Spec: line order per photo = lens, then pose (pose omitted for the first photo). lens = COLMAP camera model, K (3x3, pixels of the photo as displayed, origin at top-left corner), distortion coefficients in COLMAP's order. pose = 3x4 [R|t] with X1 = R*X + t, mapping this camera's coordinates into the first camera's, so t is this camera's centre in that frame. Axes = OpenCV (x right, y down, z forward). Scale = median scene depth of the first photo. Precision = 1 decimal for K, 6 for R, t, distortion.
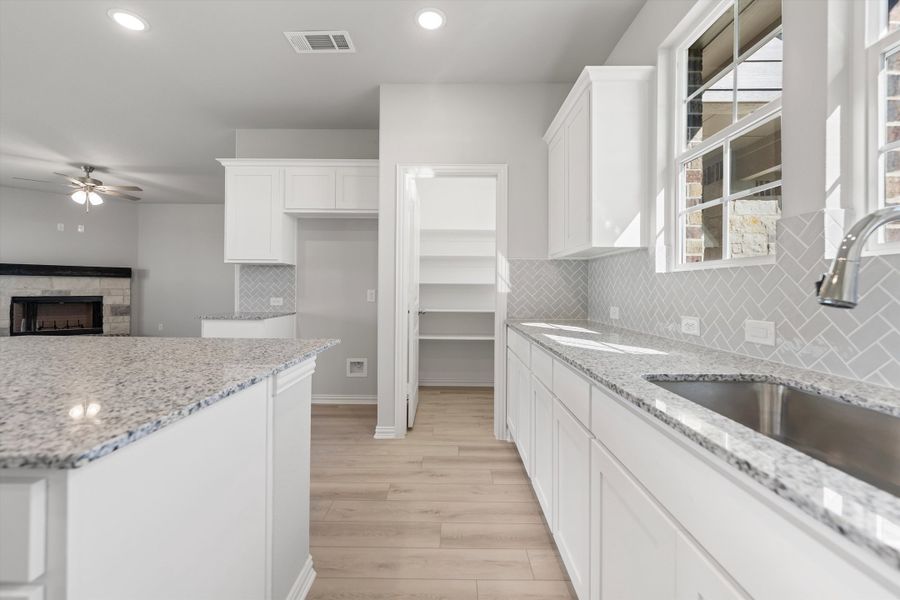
lens RADIAL K [[363.3, 0, 448.4], [0, 363.3, 284.1], [0, 0, 1]] dist [-0.003823, 0.001098]
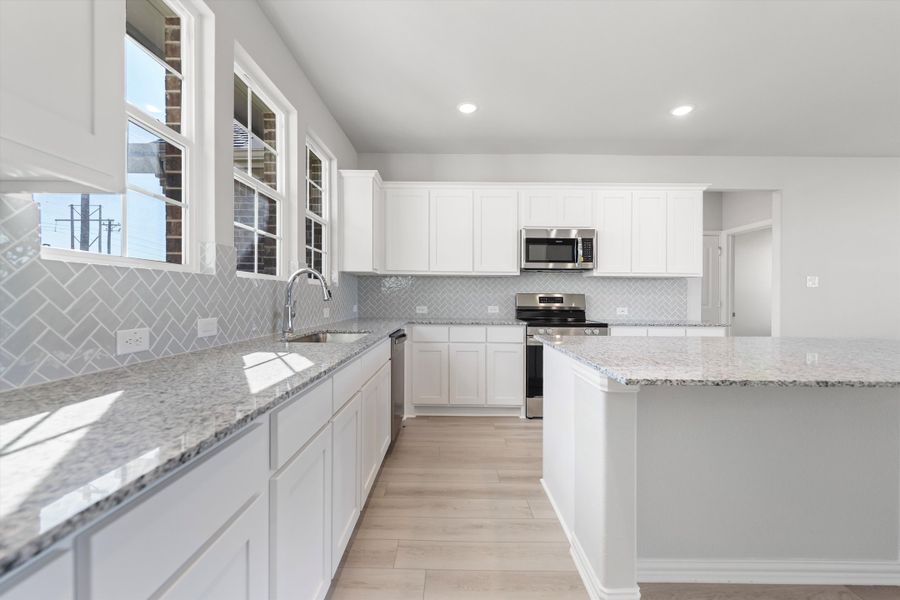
lens RADIAL K [[388.0, 0, 449.3], [0, 388.0, 296.8], [0, 0, 1]] dist [0.002122, 0.000066]
pose [[-0.999751, -0.010863, -0.019516, 0.039724], [-0.010656, 0.999886, -0.010681, 0.029614], [0.019630, -0.010470, -0.999752, 2.225377]]
